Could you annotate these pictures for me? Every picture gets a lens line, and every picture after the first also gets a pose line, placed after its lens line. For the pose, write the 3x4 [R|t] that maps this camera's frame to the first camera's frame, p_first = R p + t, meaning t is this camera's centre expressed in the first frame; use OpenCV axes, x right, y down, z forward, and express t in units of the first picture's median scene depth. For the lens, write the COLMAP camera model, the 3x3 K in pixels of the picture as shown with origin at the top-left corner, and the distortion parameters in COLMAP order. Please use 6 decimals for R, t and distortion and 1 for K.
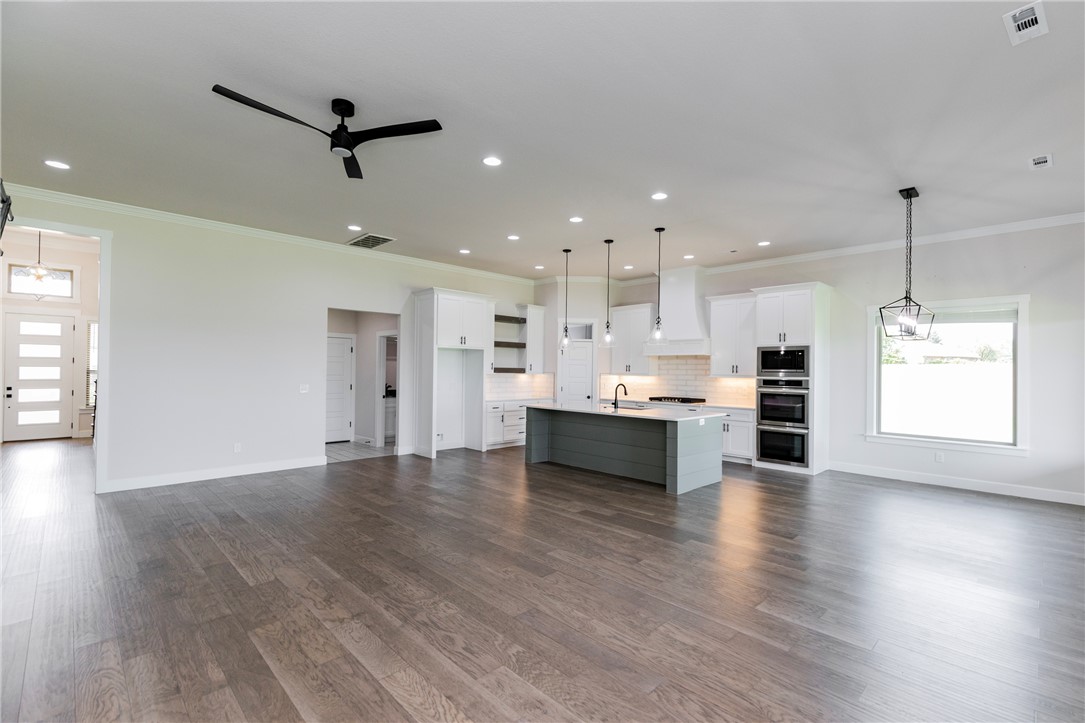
lens RADIAL K [[489.6, 0, 553.1], [0, 489.6, 364.7], [0, 0, 1]] dist [0.009297, -0.000659]
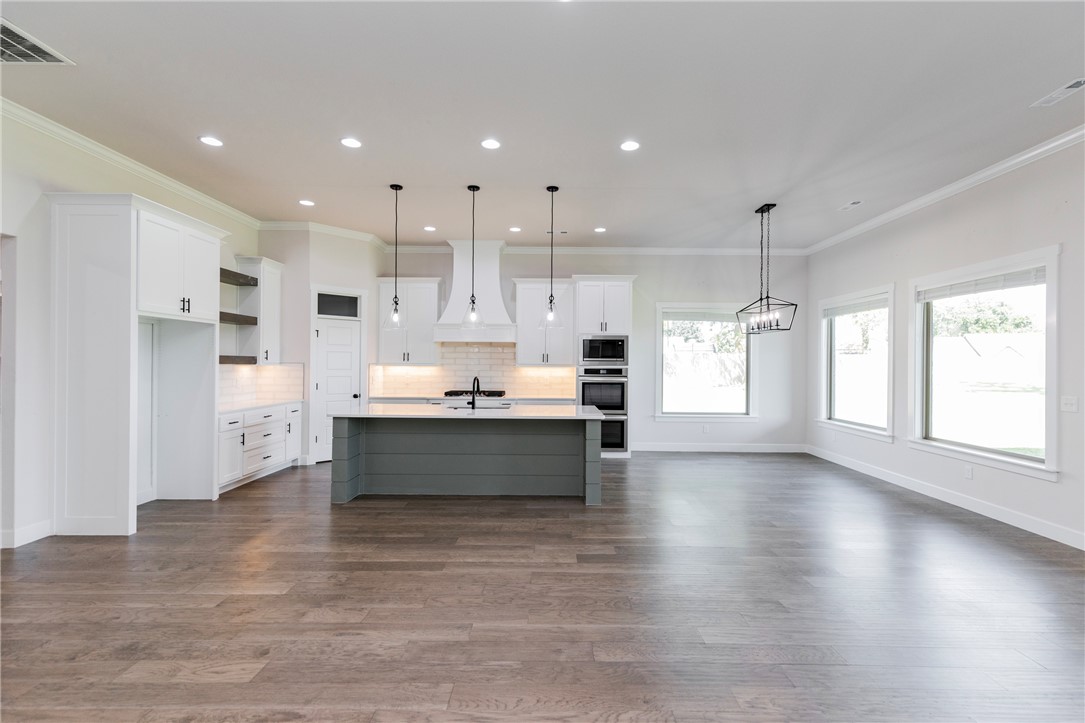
lens RADIAL K [[488.7, 0, 550.0], [0, 488.7, 361.7], [0, 0, 1]] dist [0.011291, -0.000349]
pose [[0.705417, -0.005171, 0.708774, -0.326866], [-0.006963, 0.999875, 0.014225, 0.003169], [-0.708759, -0.014970, 0.705292, 0.368179]]
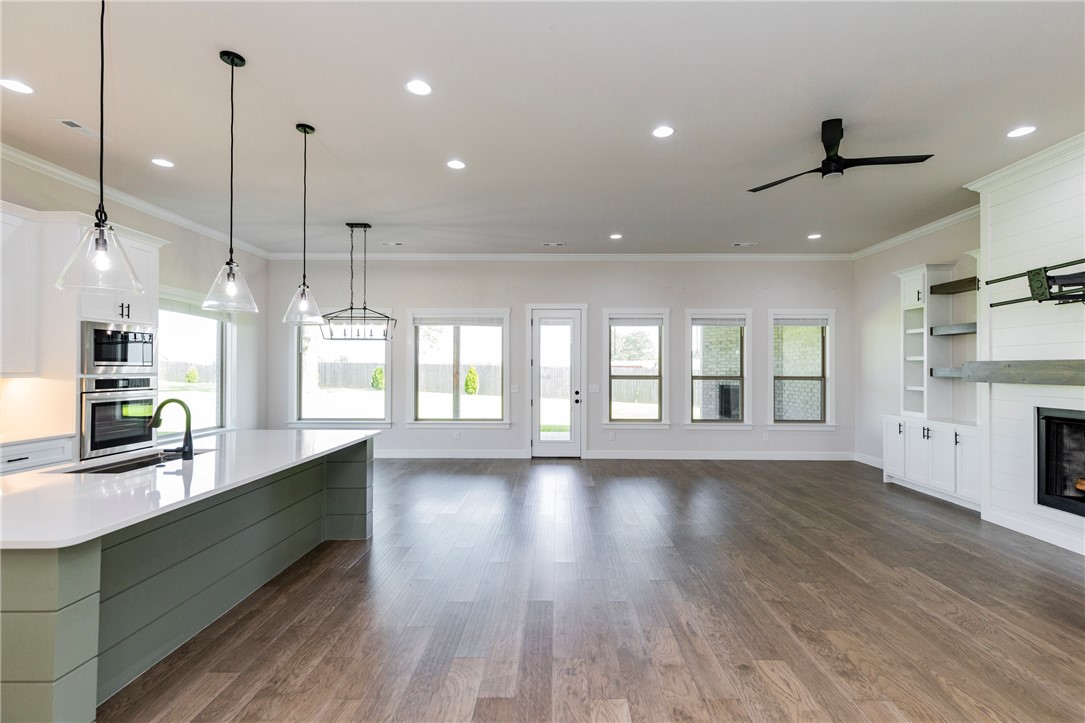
lens RADIAL K [[489.6, 0, 553.1], [0, 489.6, 364.7], [0, 0, 1]] dist [0.009297, -0.000659]
pose [[-0.706734, -0.008468, 0.707429, -0.369482], [-0.020017, 0.999767, -0.008030, 0.007450], [-0.707196, -0.019836, -0.706739, 1.061260]]
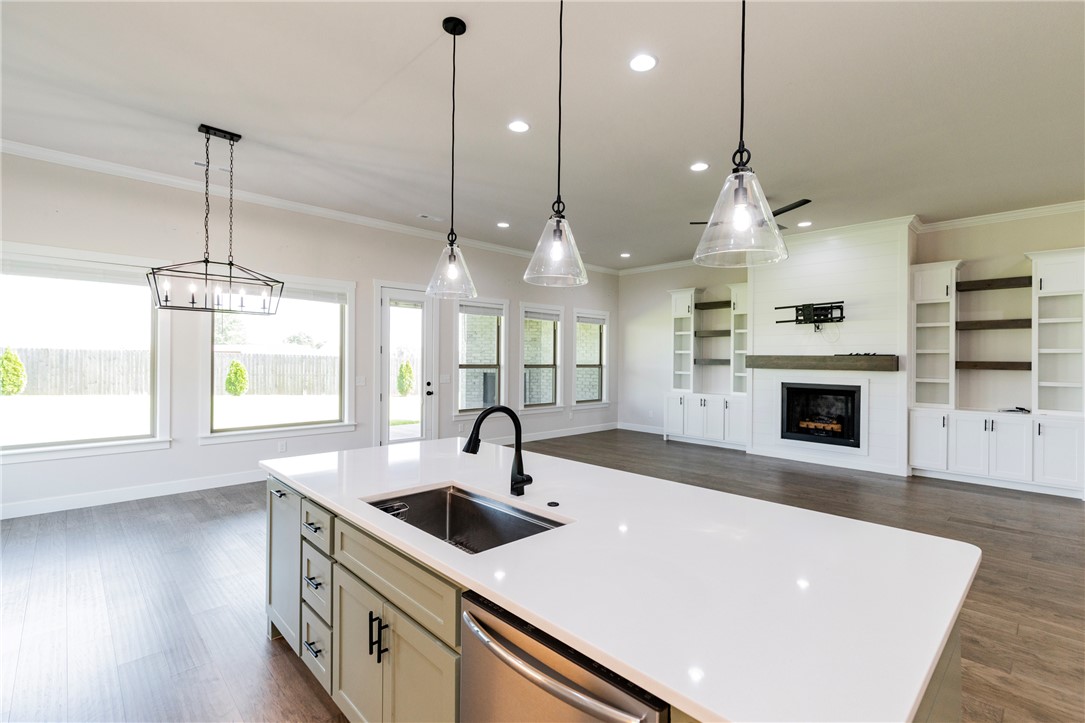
lens RADIAL K [[498.6, 0, 557.7], [0, 498.6, 358.1], [0, 0, 1]] dist [0.008892, -0.000867]
pose [[-0.999755, -0.022083, -0.001239, 0.107201], [-0.022066, 0.999673, -0.012921, 0.015382], [0.001524, -0.012891, -0.999916, 1.263983]]
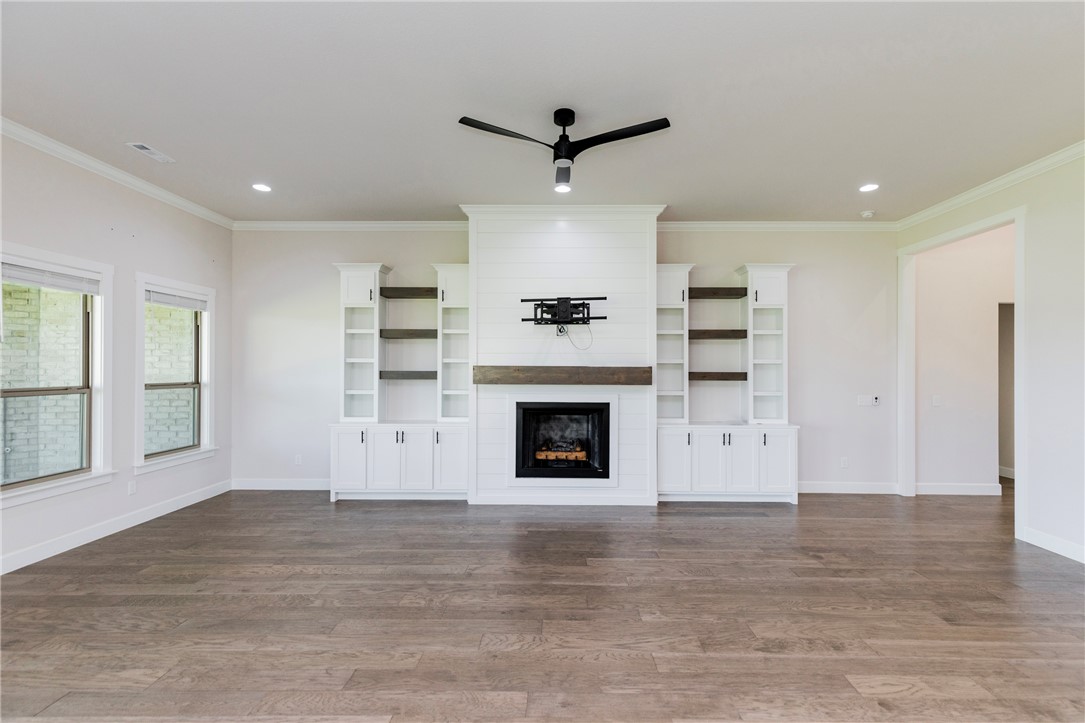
lens RADIAL K [[496.2, 0, 555.1], [0, 496.2, 364.3], [0, 0, 1]] dist [0.011632, -0.000907]
pose [[-0.710348, -0.018907, -0.703597, 0.137473], [-0.003024, 0.999712, -0.023811, 0.001821], [0.703844, -0.014786, -0.710200, 0.813988]]
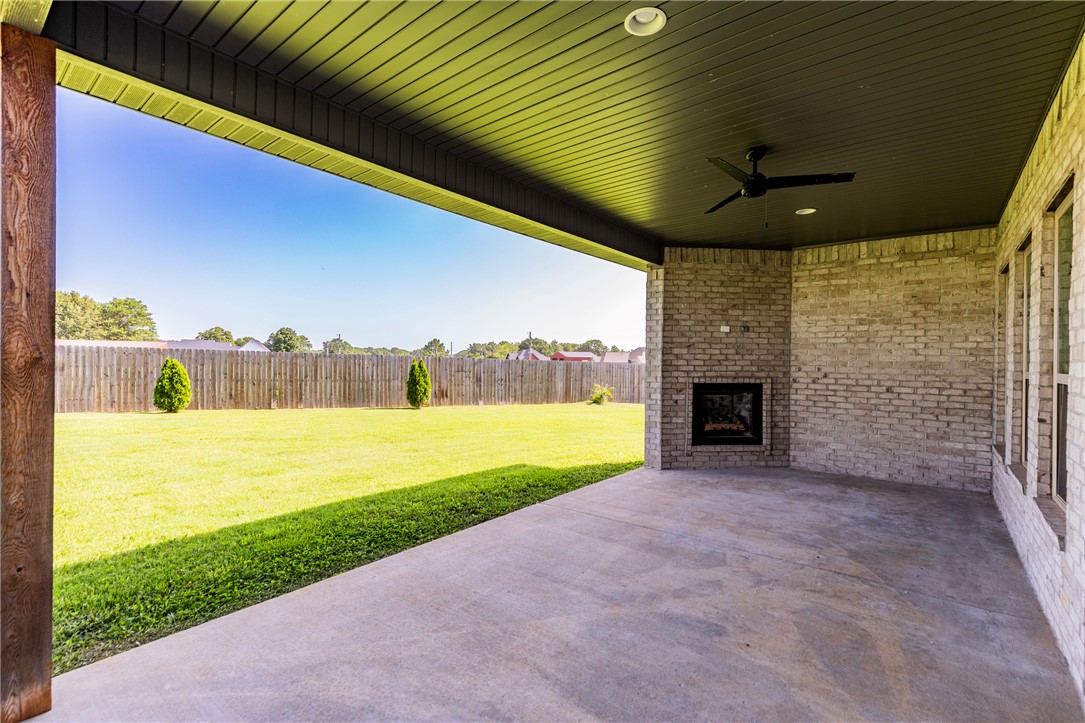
lens RADIAL K [[495.6, 0, 552.0], [0, 495.6, 361.7], [0, 0, 1]] dist [0.009687, -0.000475]
pose [[-0.991661, -0.024326, -0.126561, 0.729467], [-0.023633, 0.999696, -0.006974, 0.021304], [0.126692, -0.003925, -0.991934, 0.480891]]
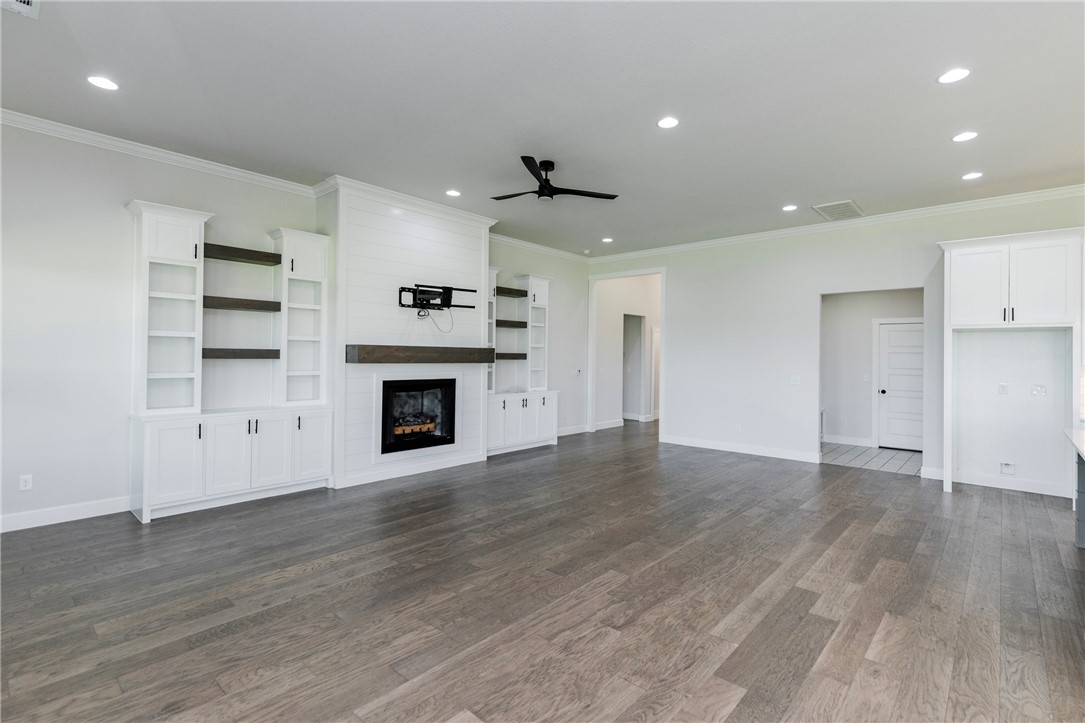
lens RADIAL K [[506.5, 0, 559.6], [0, 506.5, 350.6], [0, 0, 1]] dist [0.004852, -0.000013]
pose [[0.075074, -0.019058, -0.996996, 0.463626], [-0.000511, 0.999816, -0.019150, 0.009543], [0.997178, 0.001947, 0.075051, 0.446670]]
